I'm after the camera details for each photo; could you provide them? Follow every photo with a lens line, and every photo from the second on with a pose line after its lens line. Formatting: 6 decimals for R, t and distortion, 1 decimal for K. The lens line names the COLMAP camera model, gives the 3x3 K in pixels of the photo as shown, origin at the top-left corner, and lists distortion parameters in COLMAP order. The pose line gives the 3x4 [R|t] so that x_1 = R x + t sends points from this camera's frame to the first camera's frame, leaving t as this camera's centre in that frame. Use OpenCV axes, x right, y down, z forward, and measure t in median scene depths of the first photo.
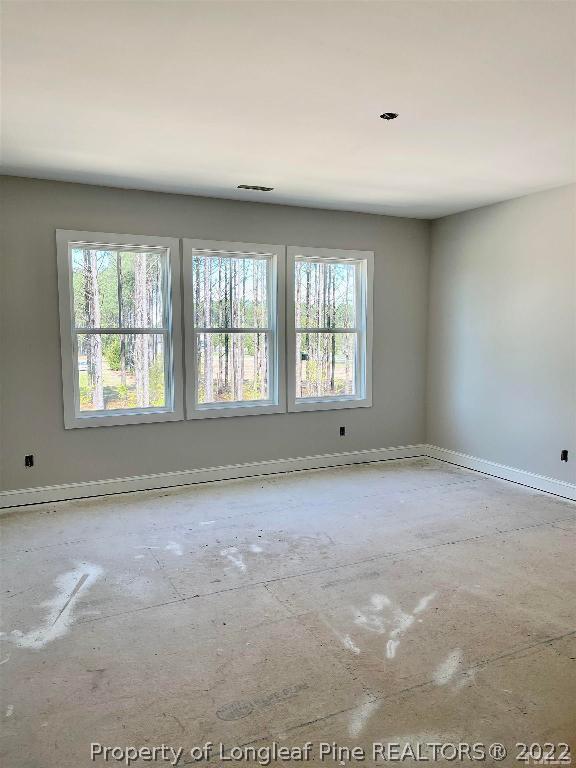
lens RADIAL K [[584.3, 0, 262.2], [0, 584.3, 387.1], [0, 0, 1]] dist [0.024462, -0.016974]
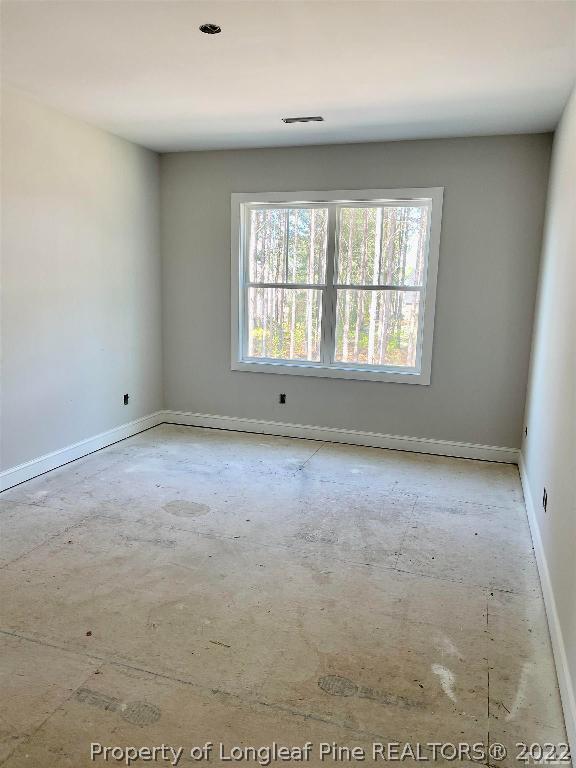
lens RADIAL K [[584.3, 0, 288.3], [0, 584.3, 388.0], [0, 0, 1]] dist [0.024462, -0.016974]
pose [[0.697284, 0.143755, -0.702232, 0.618269], [-0.095429, 0.989580, 0.107822, -0.031442], [0.710414, -0.008169, 0.703736, 0.297697]]
